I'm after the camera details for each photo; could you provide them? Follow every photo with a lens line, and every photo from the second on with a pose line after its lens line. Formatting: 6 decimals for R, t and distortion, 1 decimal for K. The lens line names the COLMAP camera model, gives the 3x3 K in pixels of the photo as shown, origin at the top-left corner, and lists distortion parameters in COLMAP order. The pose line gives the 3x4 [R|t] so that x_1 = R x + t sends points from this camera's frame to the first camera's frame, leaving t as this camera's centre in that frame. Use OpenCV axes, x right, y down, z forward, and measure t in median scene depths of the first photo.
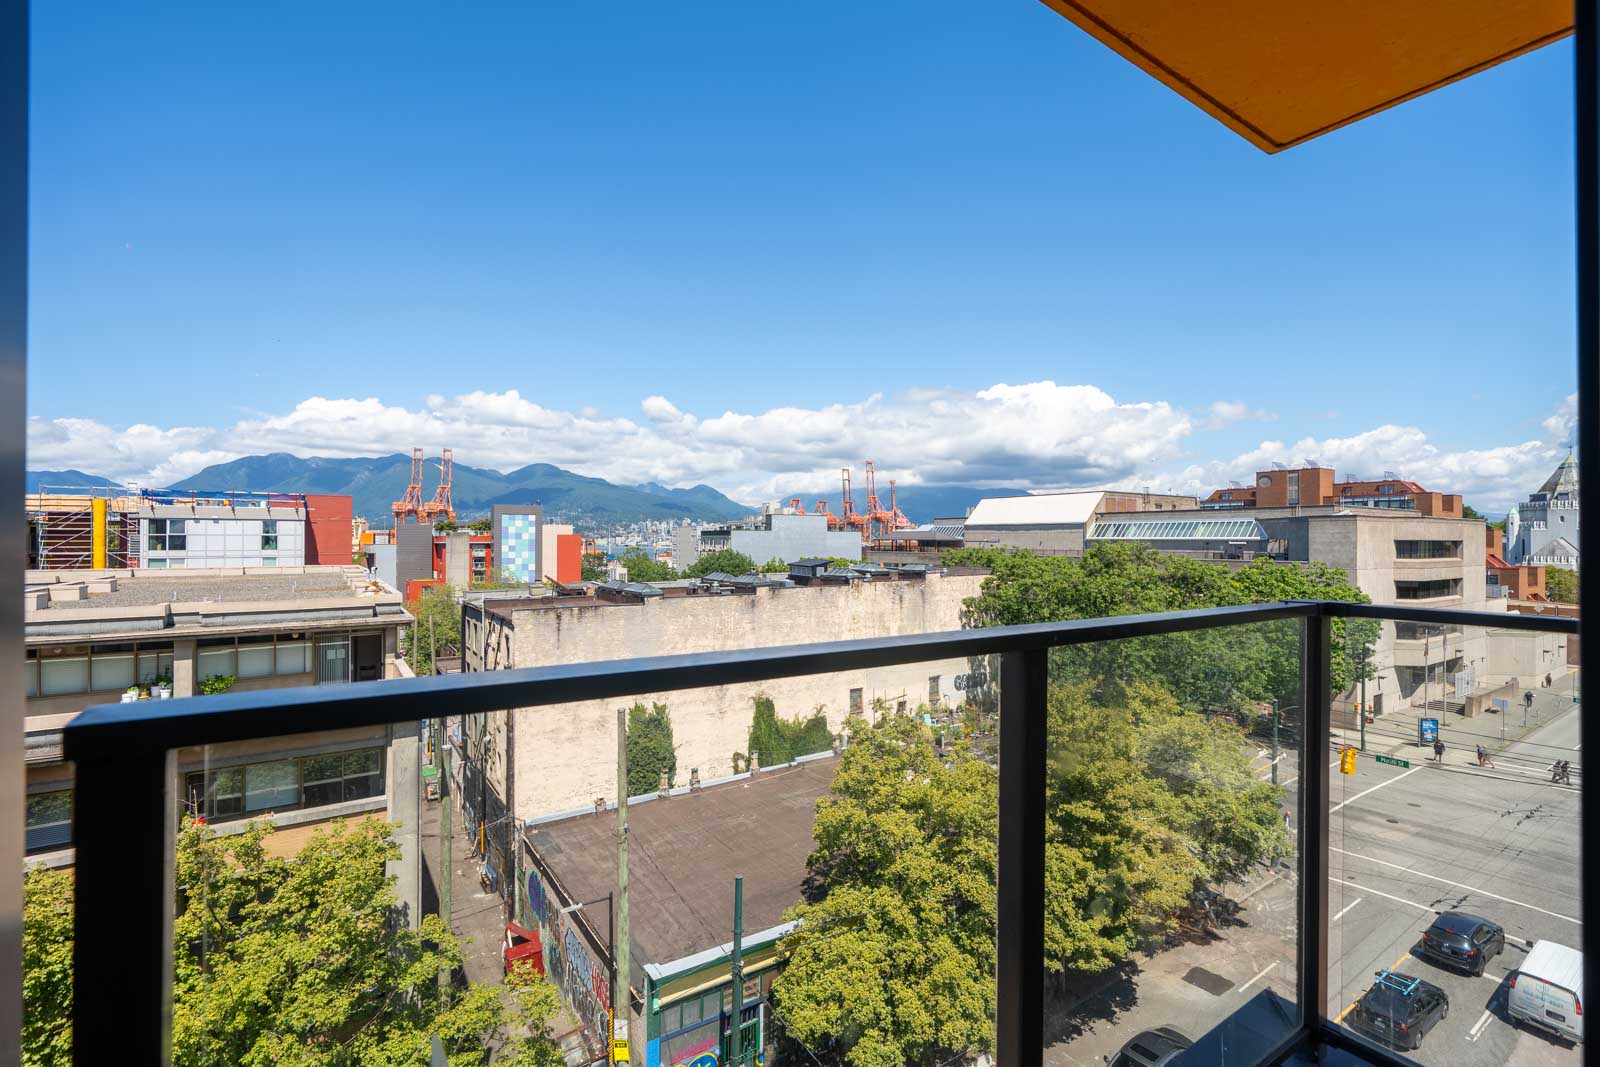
lens RADIAL K [[721.4, 0, 800.0], [0, 721.4, 533.5], [0, 0, 1]] dist [0.000993, 0.000775]
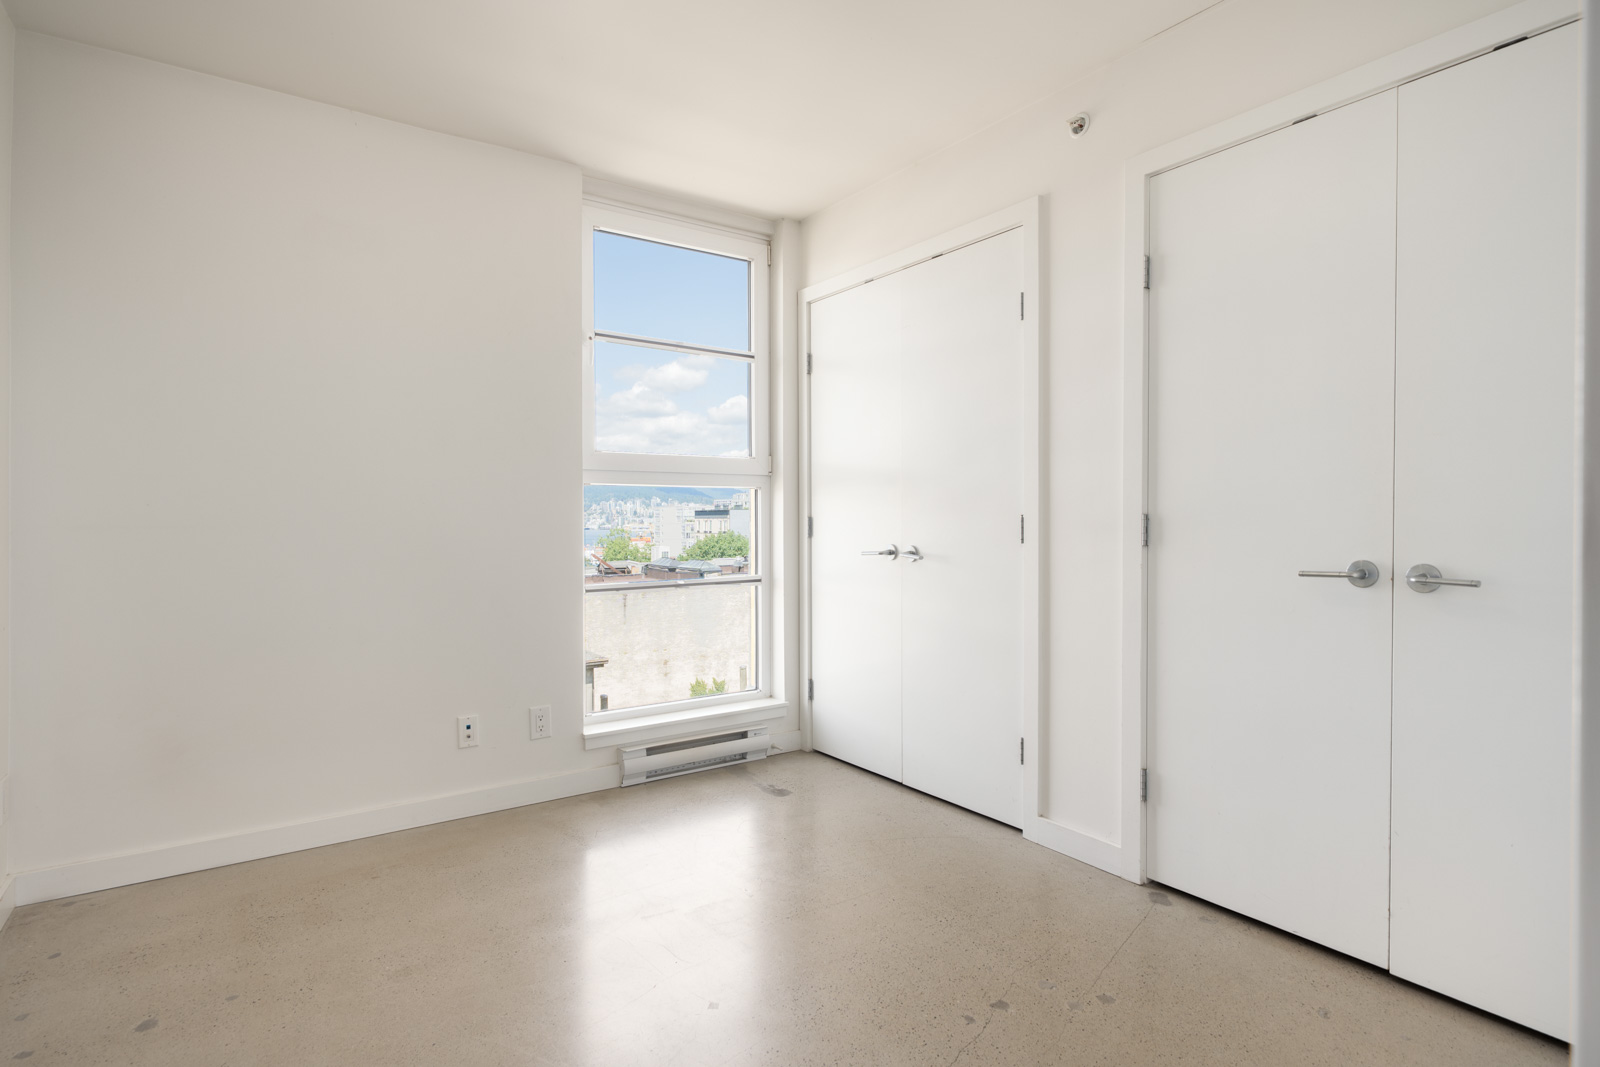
lens RADIAL K [[823.4, 0, 800.0], [0, 823.4, 533.5], [0, 0, 1]] dist [0.001825, 0.002751]
pose [[0.999827, -0.003620, 0.018260, -0.075973], [0.003199, 0.999729, 0.023065, 0.004974], [-0.018338, -0.023003, 0.999567, -0.106920]]
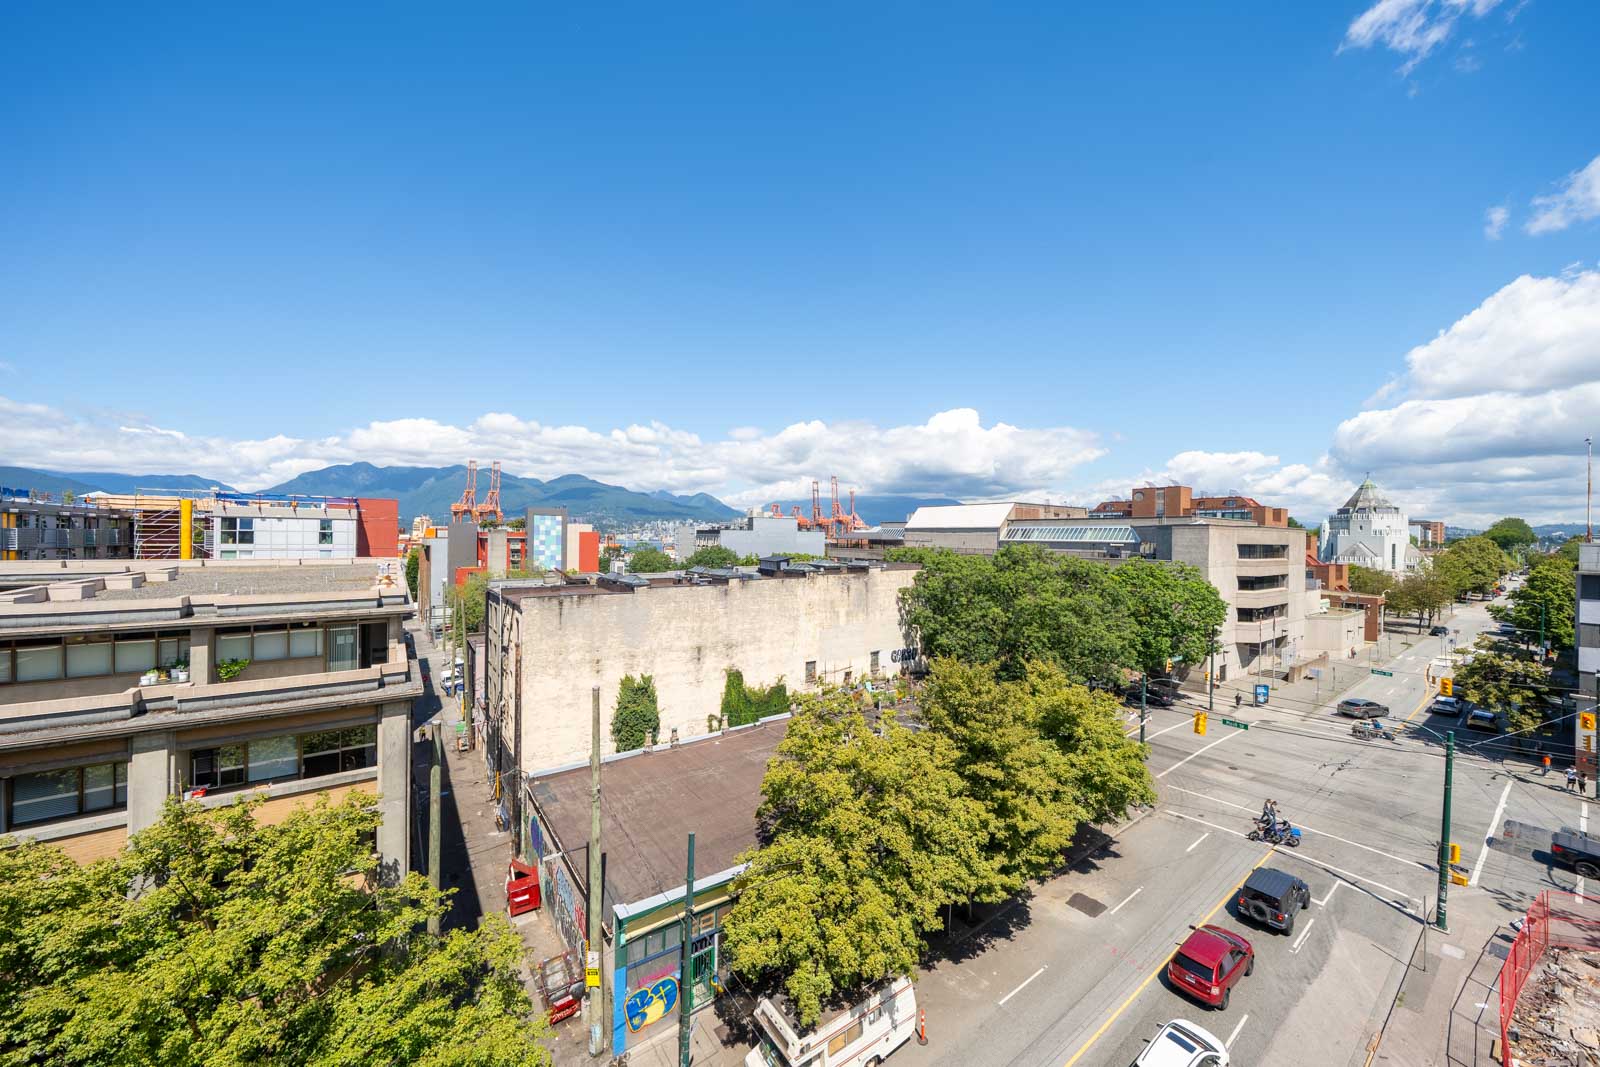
lens RADIAL K [[568.2, 0, 796.4], [0, 568.2, 534.5], [0, 0, 1]] dist [-0.002899, -0.000190]
pose [[0.999494, 0.010411, 0.030052, 0.019675], [-0.010539, 0.999936, 0.004105, -0.004885], [-0.030008, -0.004420, 0.999540, 0.029582]]
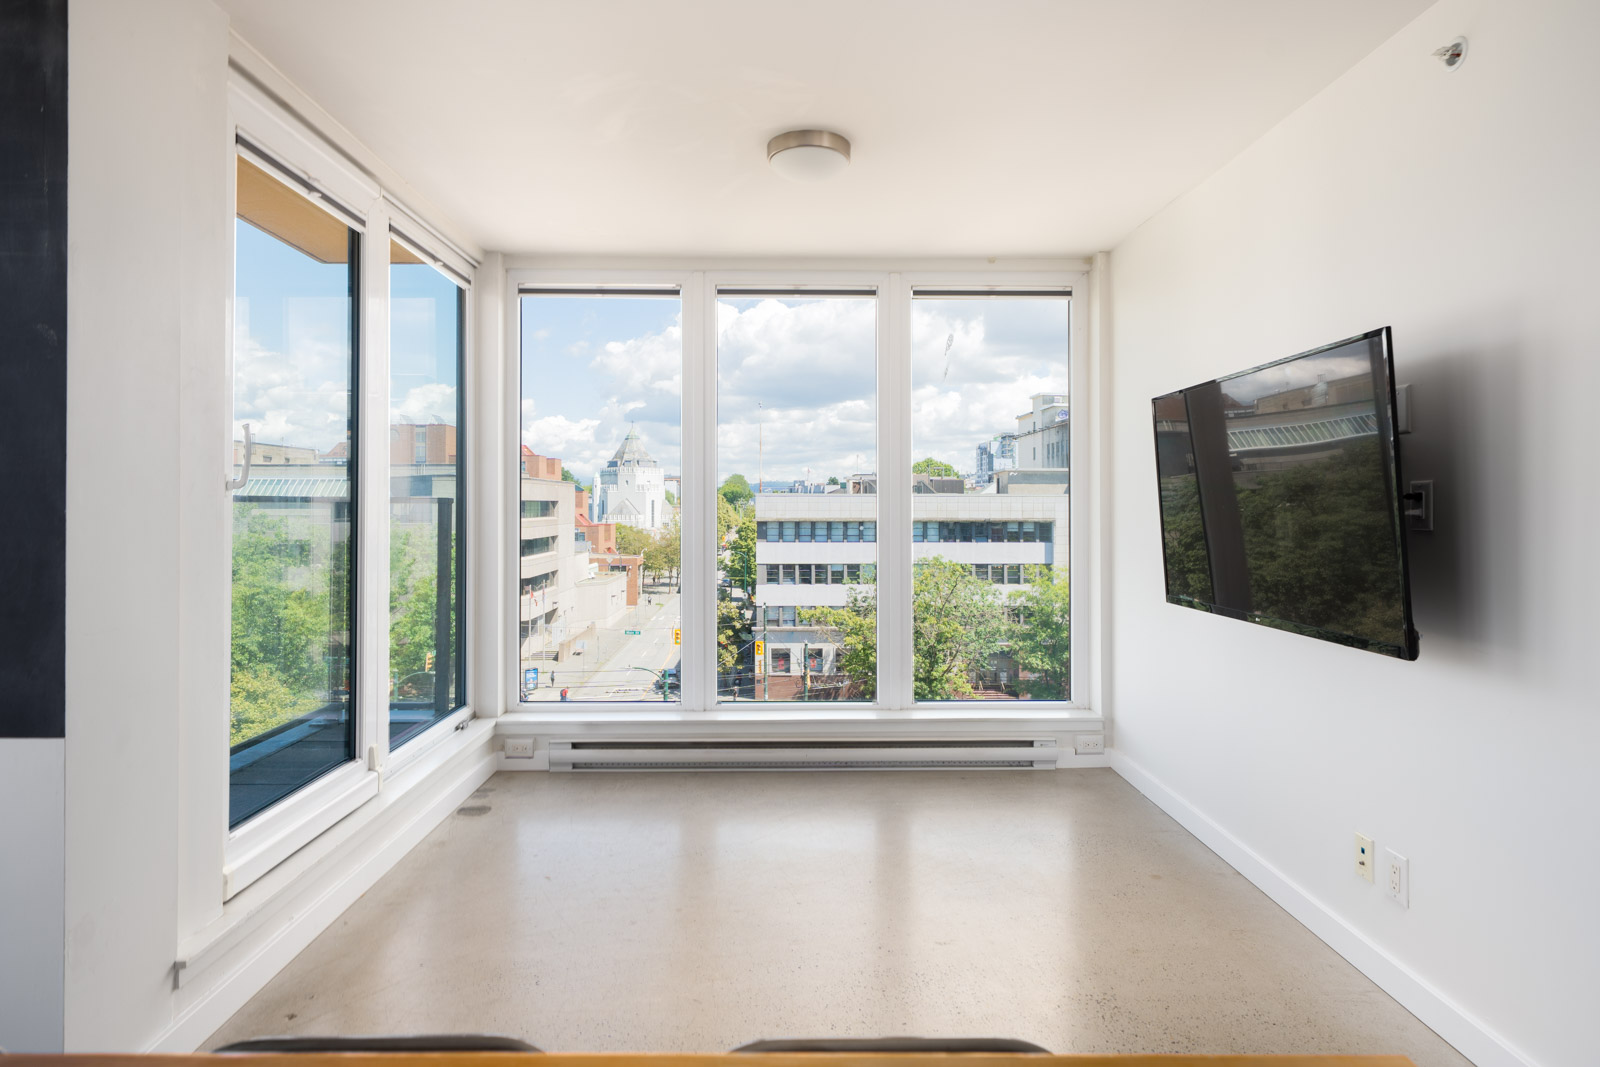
lens RADIAL K [[893.0, 0, 796.2], [0, 893.0, 495.9], [0, 0, 1]] dist [-0.000260, -0.000180]
pose [[0.544091, 0.002742, 0.839022, -0.021777], [-0.004208, 0.999991, -0.000539, 0.002526], [-0.839016, -0.003238, 0.544098, -0.044868]]
